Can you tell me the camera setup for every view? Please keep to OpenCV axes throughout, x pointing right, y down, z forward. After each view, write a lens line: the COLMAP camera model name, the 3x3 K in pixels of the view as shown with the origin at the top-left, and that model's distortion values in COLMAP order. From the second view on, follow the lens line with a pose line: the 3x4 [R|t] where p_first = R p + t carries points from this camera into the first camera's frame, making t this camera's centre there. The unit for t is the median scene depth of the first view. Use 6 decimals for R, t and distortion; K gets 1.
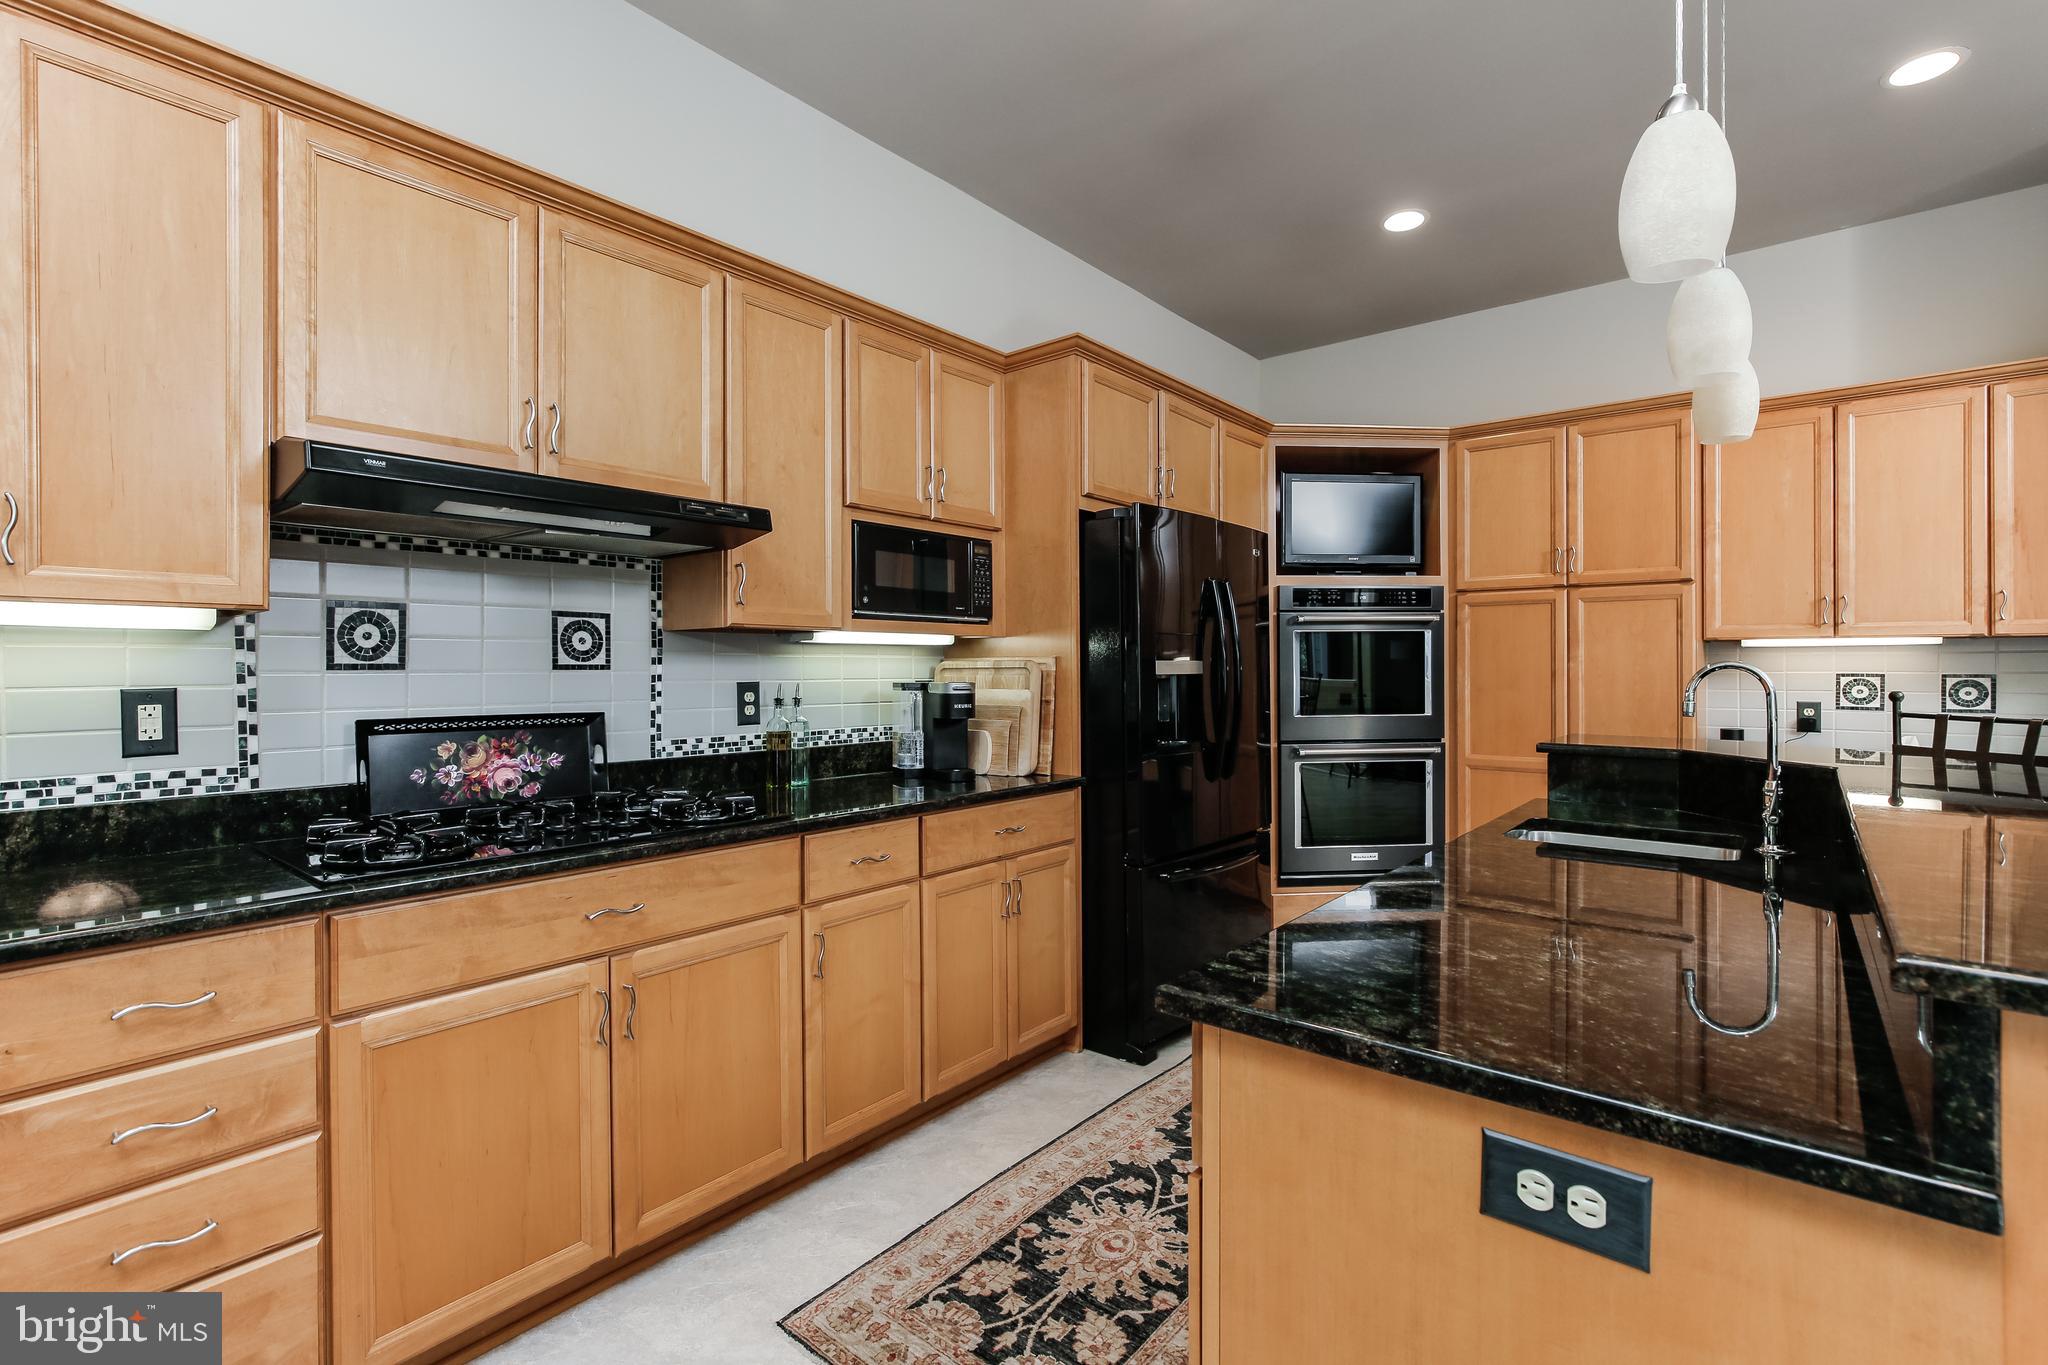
lens RADIAL K [[923.1, 0, 1029.5], [0, 923.1, 669.1], [0, 0, 1]] dist [-0.014974, 0.001565]
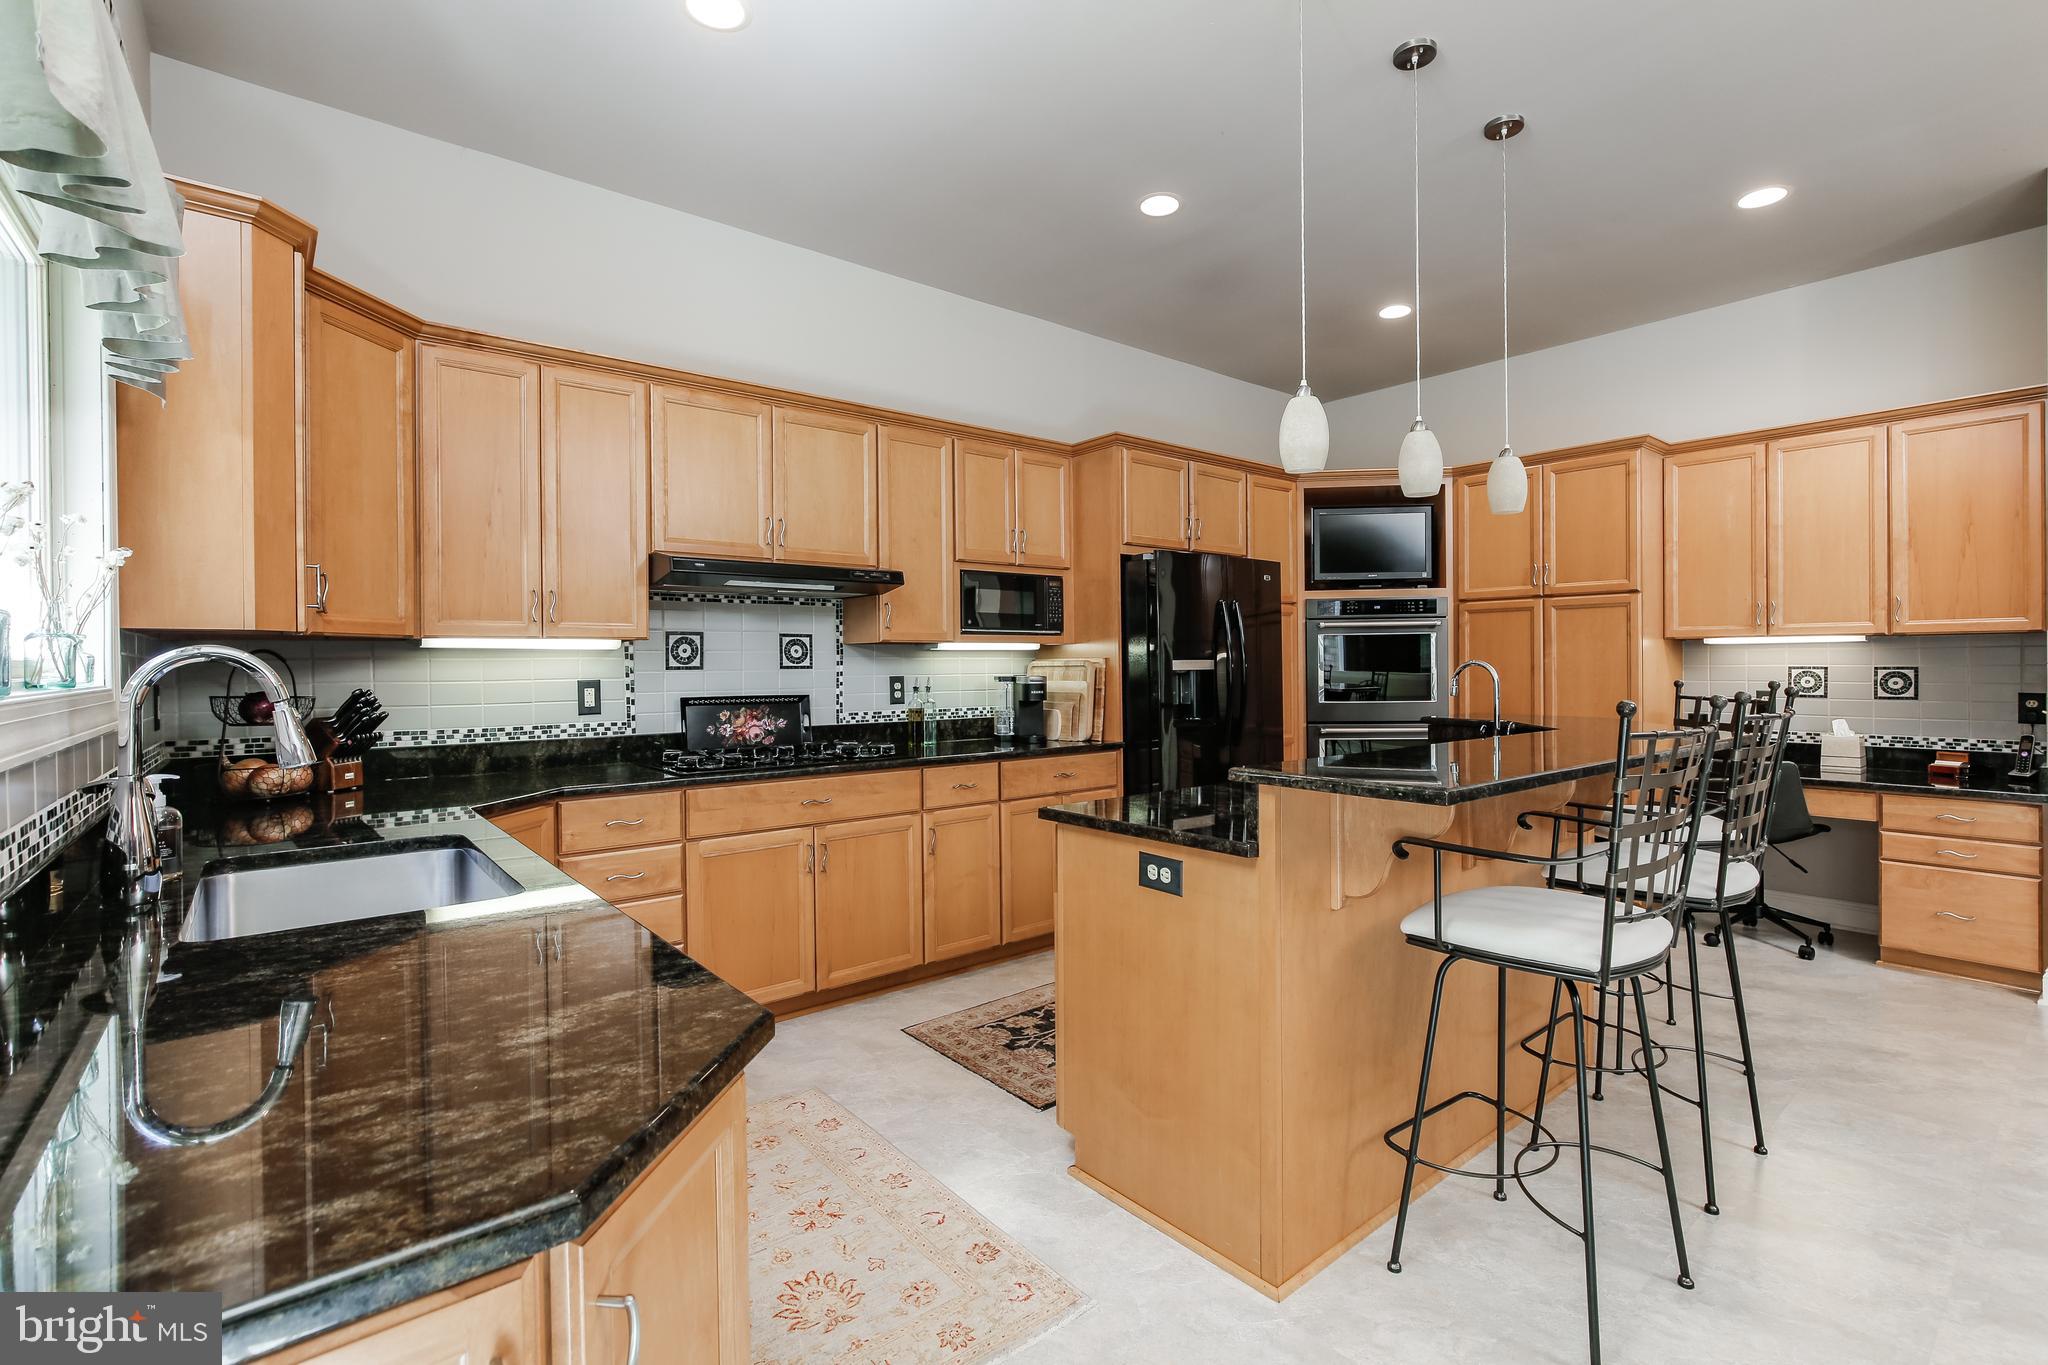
lens RADIAL K [[923.1, 0, 1029.8], [0, 923.1, 670.8], [0, 0, 1]] dist [-0.014974, 0.001565]
pose [[0.981397, -0.004241, -0.191944, 0.257172], [0.005619, 0.999962, 0.006637, -0.004671], [0.191909, -0.007592, 0.981383, -0.577255]]
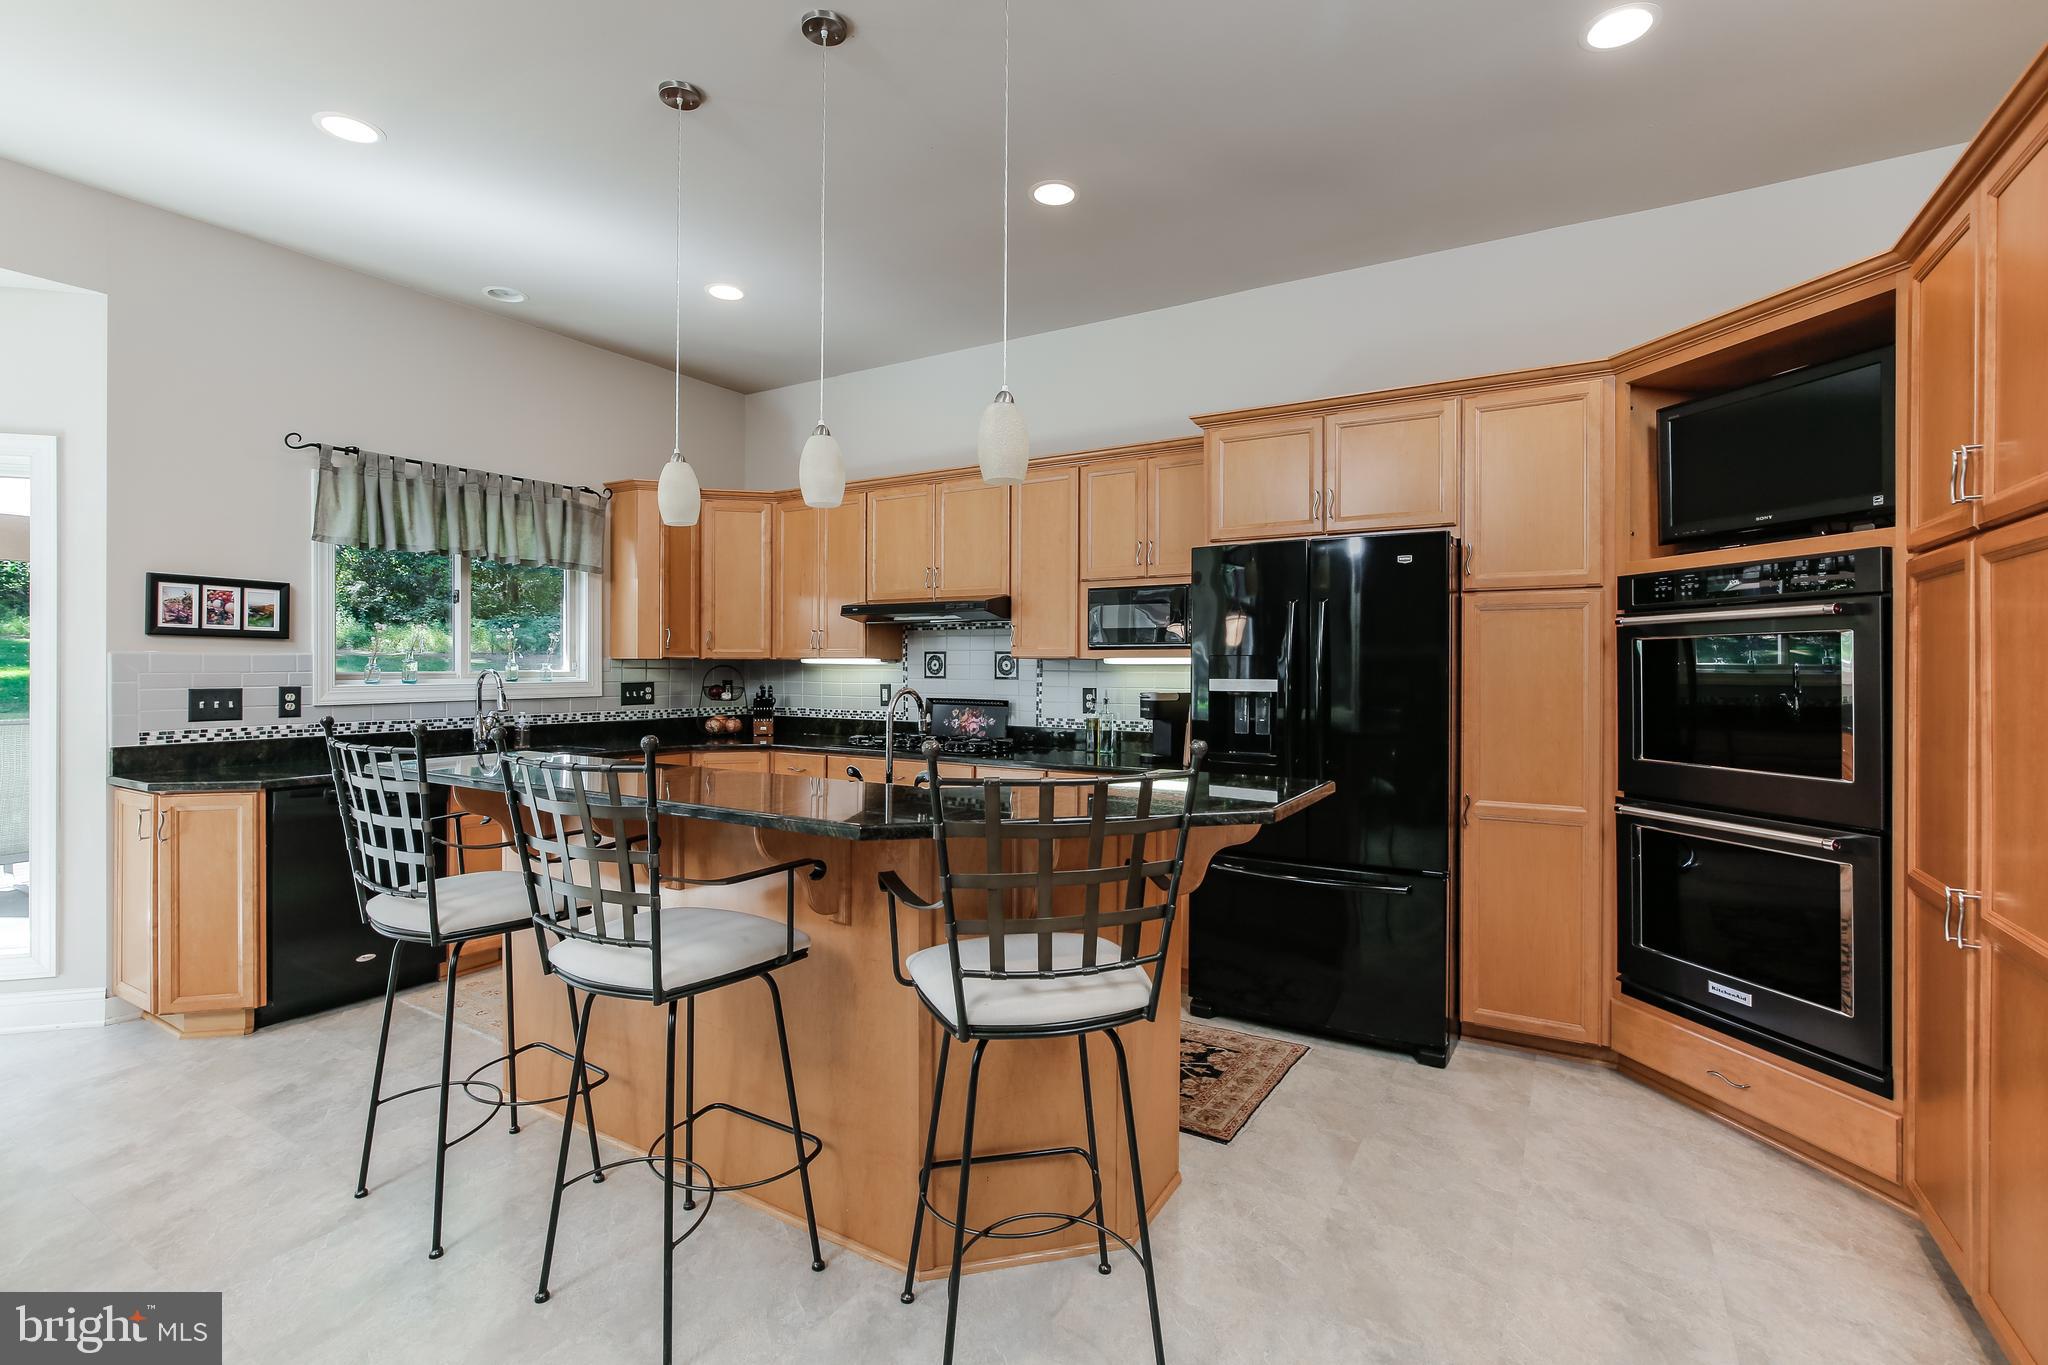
lens RADIAL K [[923.1, 0, 1018.5], [0, 923.1, 666.8], [0, 0, 1]] dist [-0.014974, 0.001565]
pose [[0.142645, -0.003269, -0.989768, 1.664203], [-0.009902, 0.999940, -0.004730, -0.019329], [0.989724, 0.010475, 0.142604, 0.782433]]
